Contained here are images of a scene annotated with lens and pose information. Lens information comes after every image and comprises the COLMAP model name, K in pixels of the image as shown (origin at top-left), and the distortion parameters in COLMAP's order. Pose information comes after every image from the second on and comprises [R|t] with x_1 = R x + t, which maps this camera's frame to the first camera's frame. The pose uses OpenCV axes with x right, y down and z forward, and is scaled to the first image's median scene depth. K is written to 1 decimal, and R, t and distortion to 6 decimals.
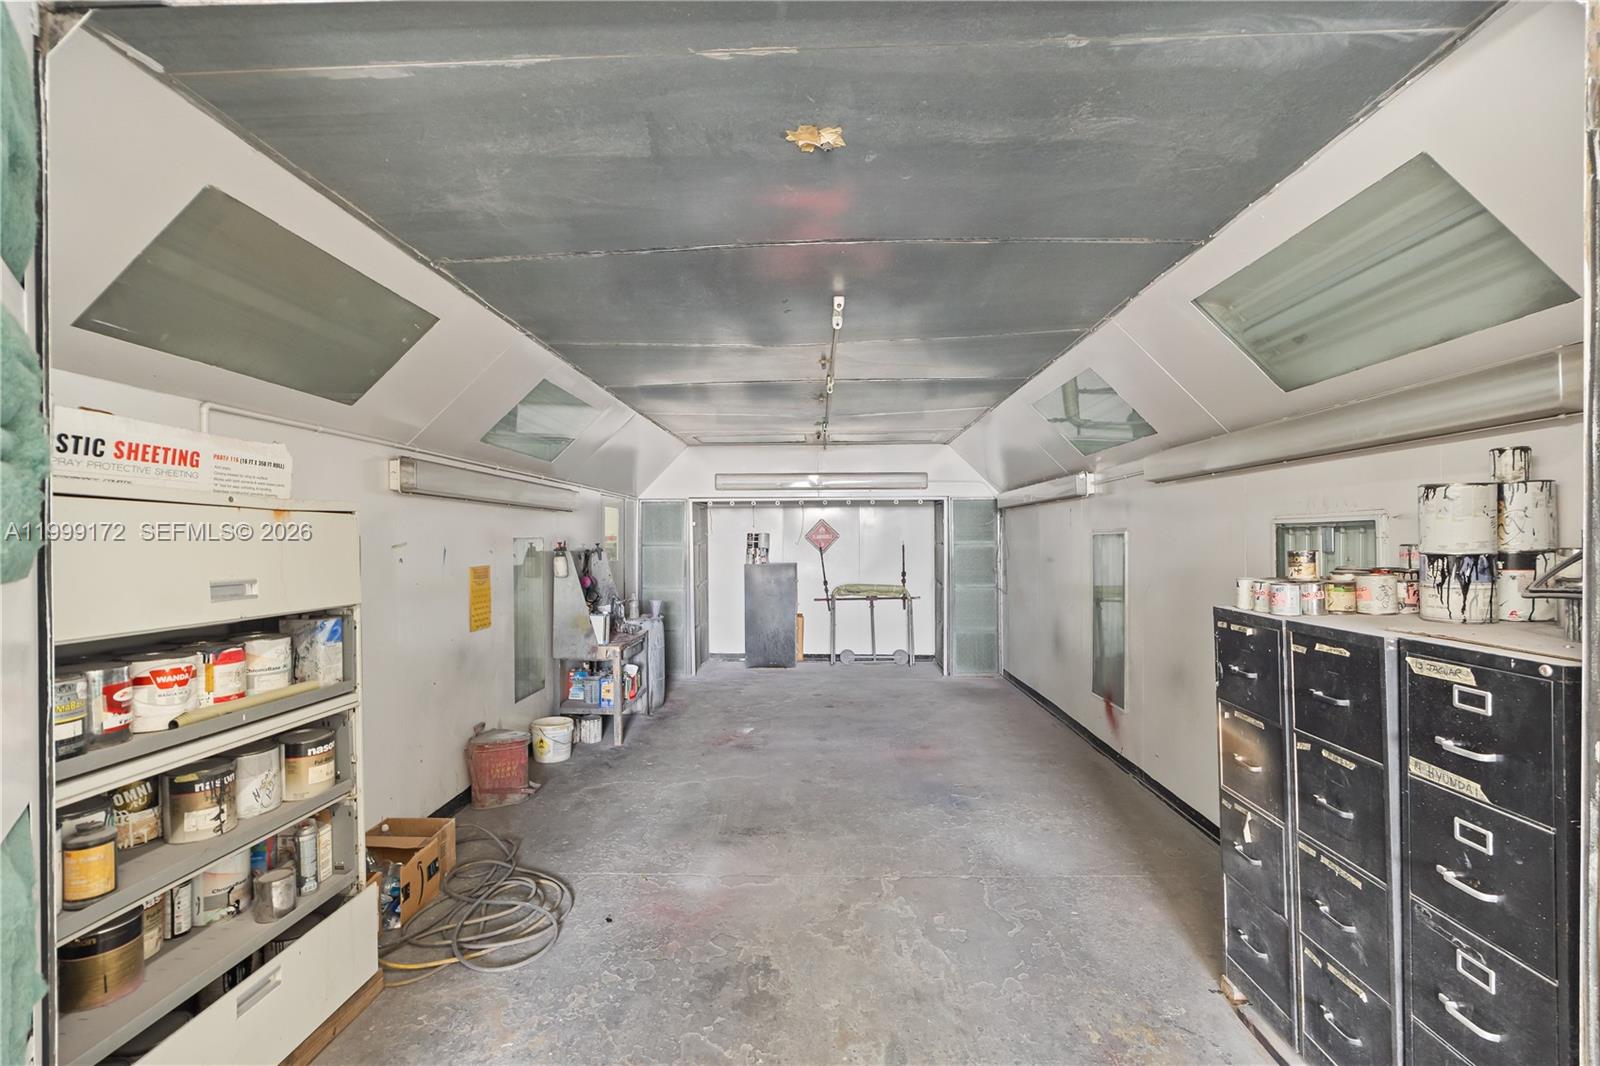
lens RADIAL K [[712.6, 0, 796.7], [0, 712.6, 537.5], [0, 0, 1]] dist [-0.009371, 0.003801]
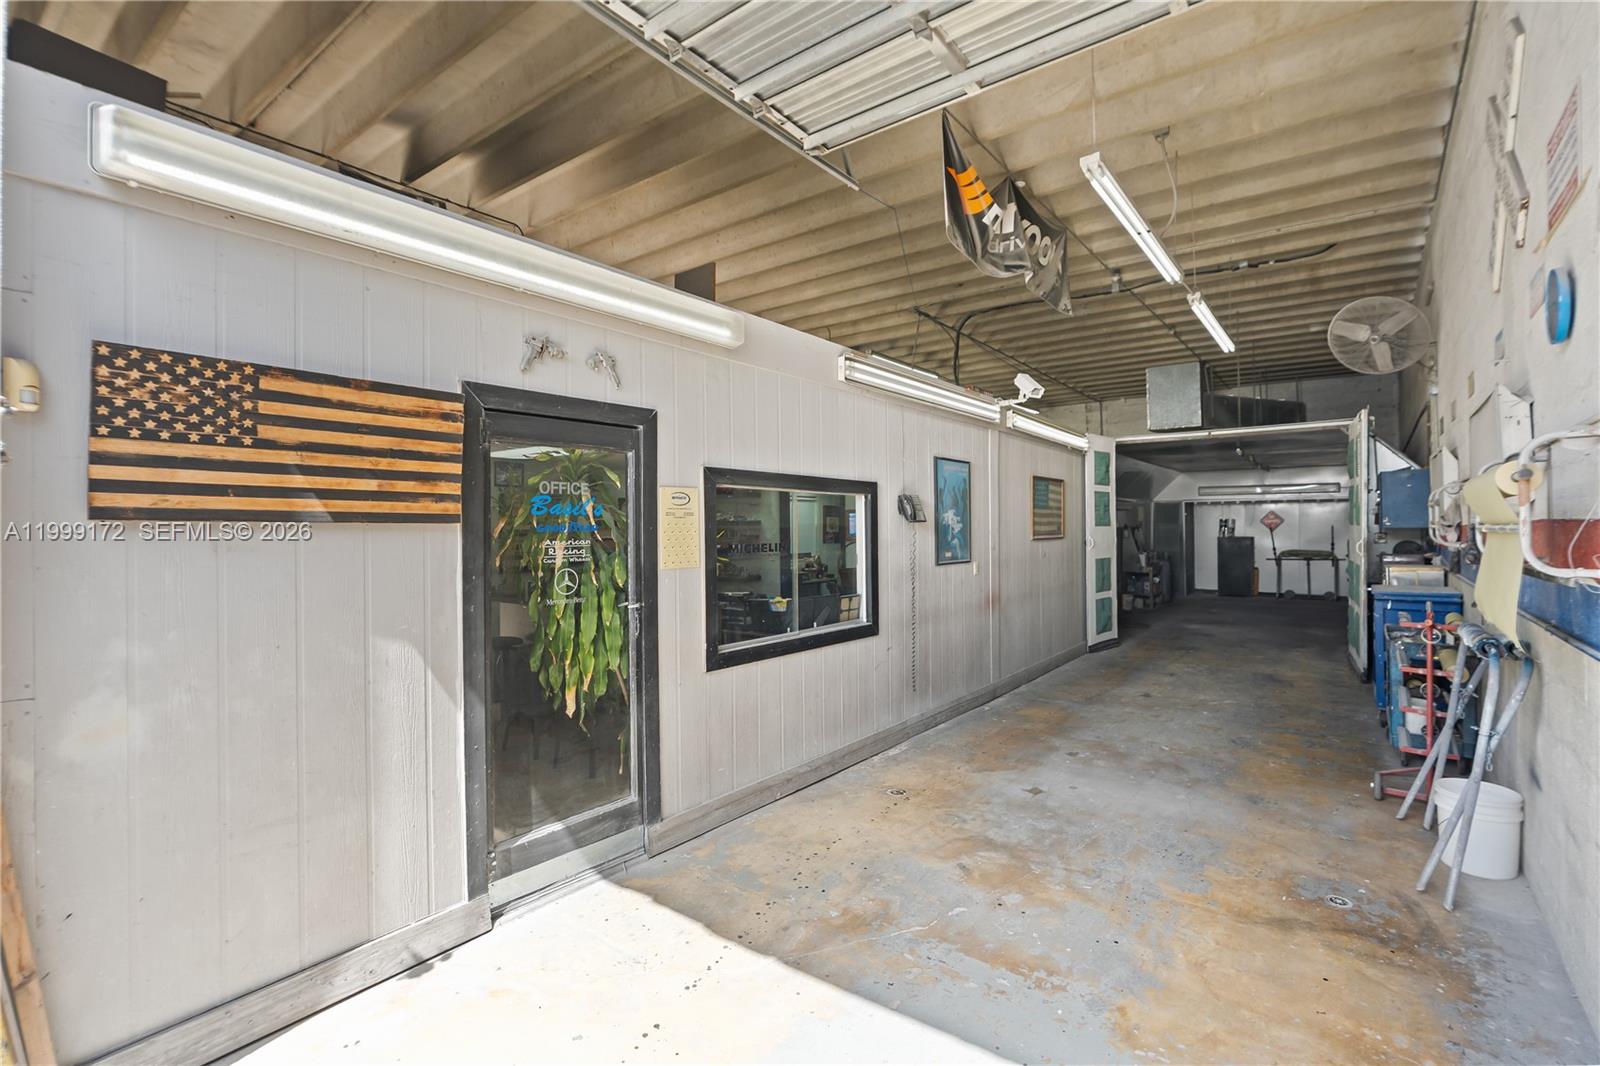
lens RADIAL K [[733.7, 0, 808.4], [0, 733.7, 514.1], [0, 0, 1]] dist [-0.001911, 0.000488]
pose [[0.820597, -0.006374, -0.571472, 0.140661], [0.000174, 0.999941, -0.010903, 0.001142], [0.571508, 0.008847, 0.820549, -1.124866]]
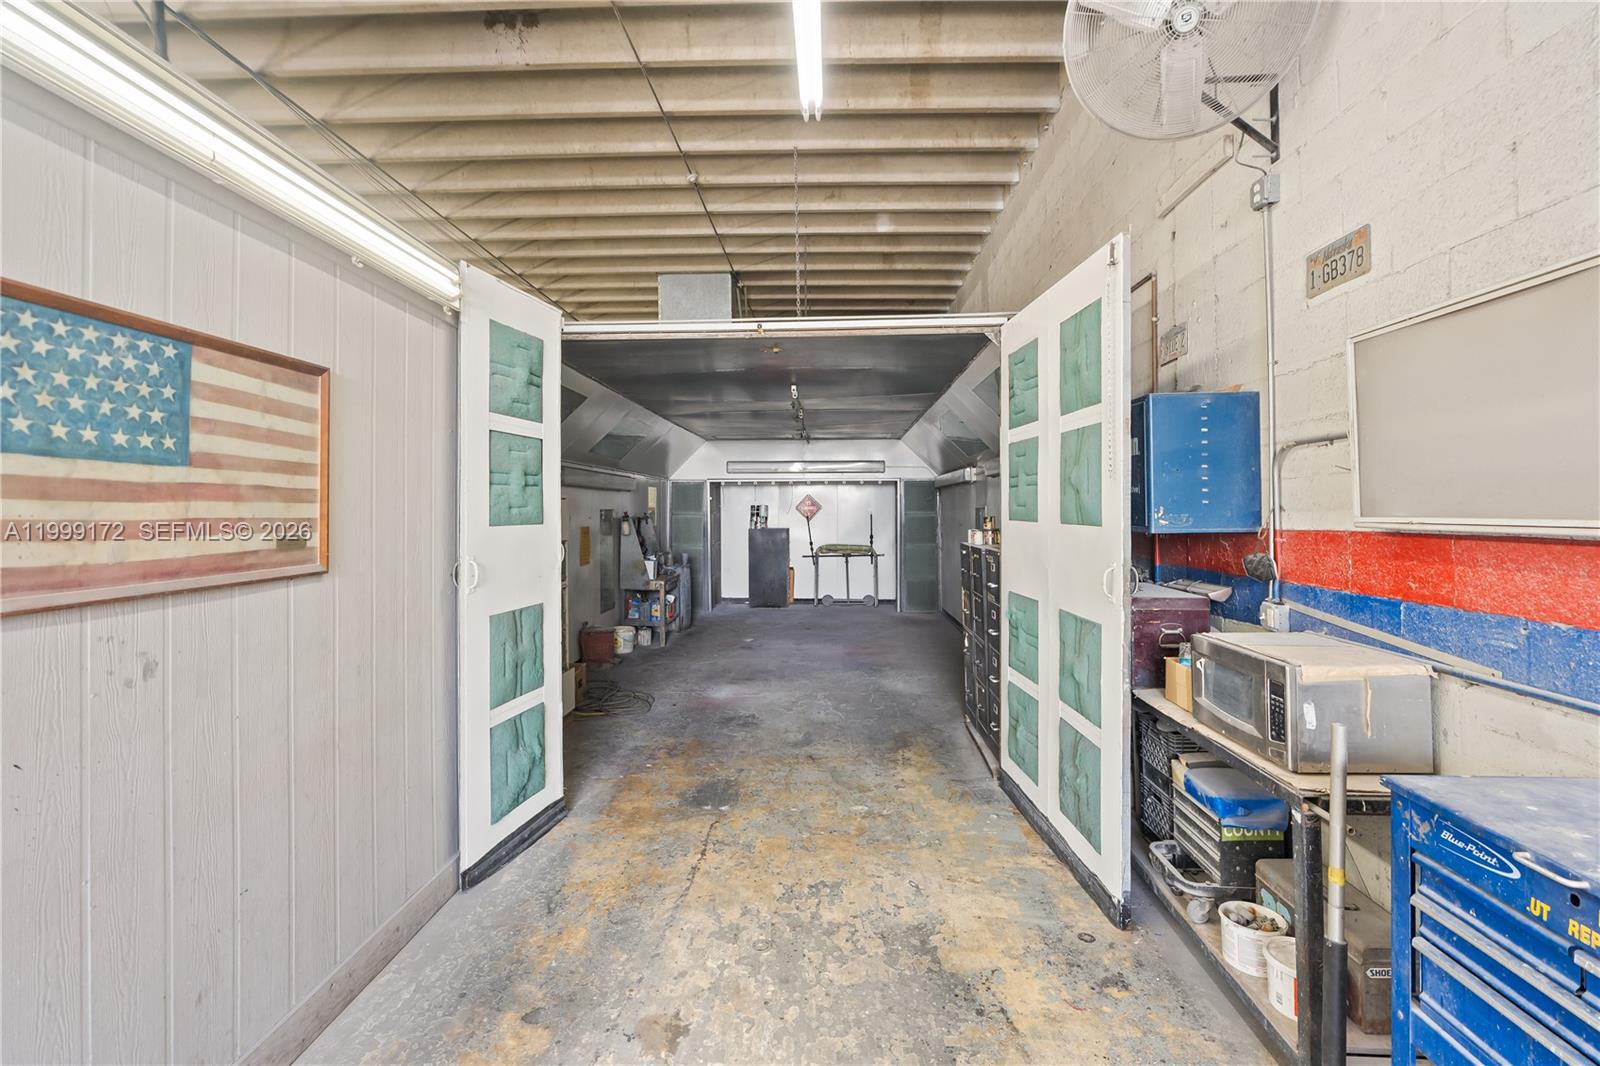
lens RADIAL K [[733.7, 0, 808.4], [0, 733.7, 514.1], [0, 0, 1]] dist [-0.001911, 0.000488]
pose [[0.999997, 0.002166, 0.001026, 0.037993], [-0.002176, 0.999954, 0.009380, -0.003037], [-0.001006, -0.009382, 0.999955, -0.379029]]
